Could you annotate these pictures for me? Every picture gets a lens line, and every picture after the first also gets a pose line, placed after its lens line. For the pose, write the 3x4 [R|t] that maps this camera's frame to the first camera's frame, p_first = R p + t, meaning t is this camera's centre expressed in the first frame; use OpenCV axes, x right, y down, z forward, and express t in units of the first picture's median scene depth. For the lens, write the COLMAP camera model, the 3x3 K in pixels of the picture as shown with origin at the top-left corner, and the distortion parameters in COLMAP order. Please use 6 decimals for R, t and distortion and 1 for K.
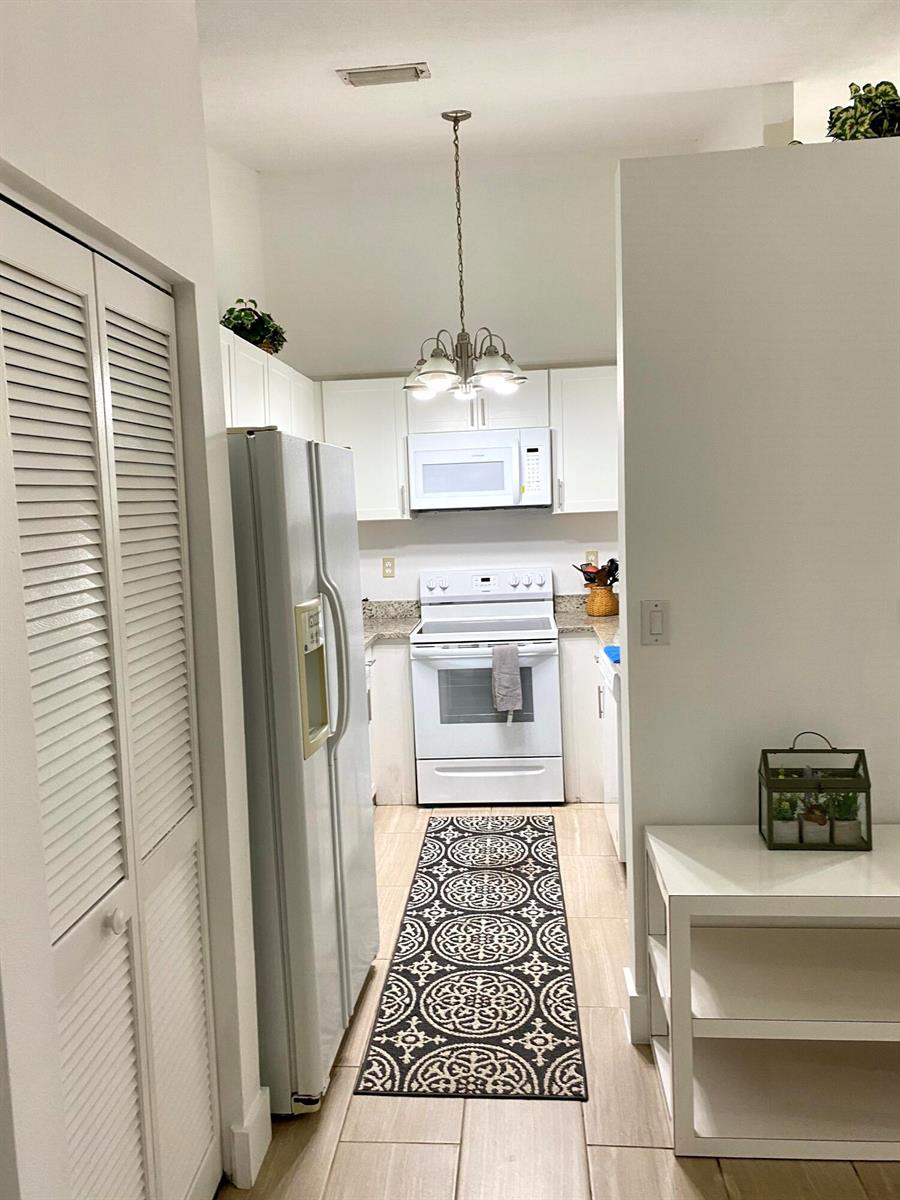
lens RADIAL K [[909.1, 0, 447.0], [0, 909.1, 594.6], [0, 0, 1]] dist [0.156989, -0.529088]
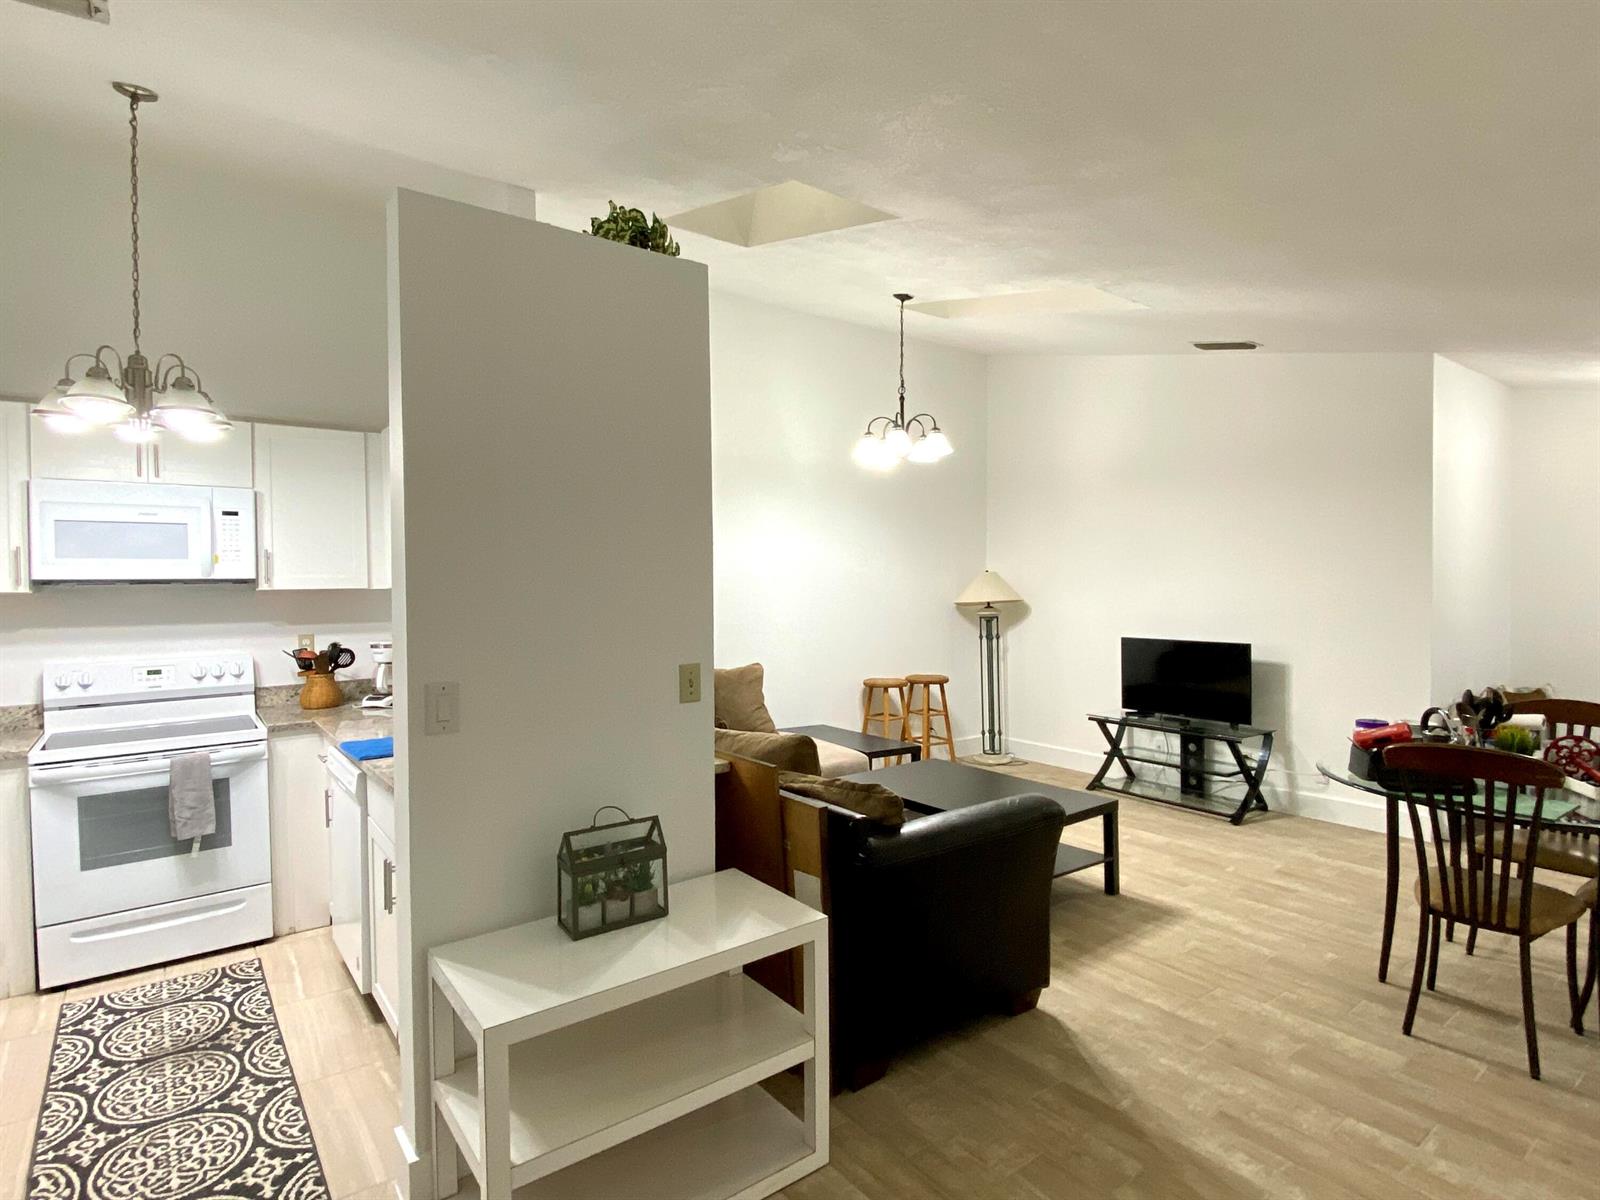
lens RADIAL K [[821.1, 0, 801.8], [0, 821.1, 594.8], [0, 0, 1]] dist [0.001867, -0.014293]
pose [[0.730933, 0.019744, 0.682164, -0.038842], [0.050071, 0.995336, -0.082459, 0.004135], [-0.680610, 0.094429, 0.726535, 0.127056]]
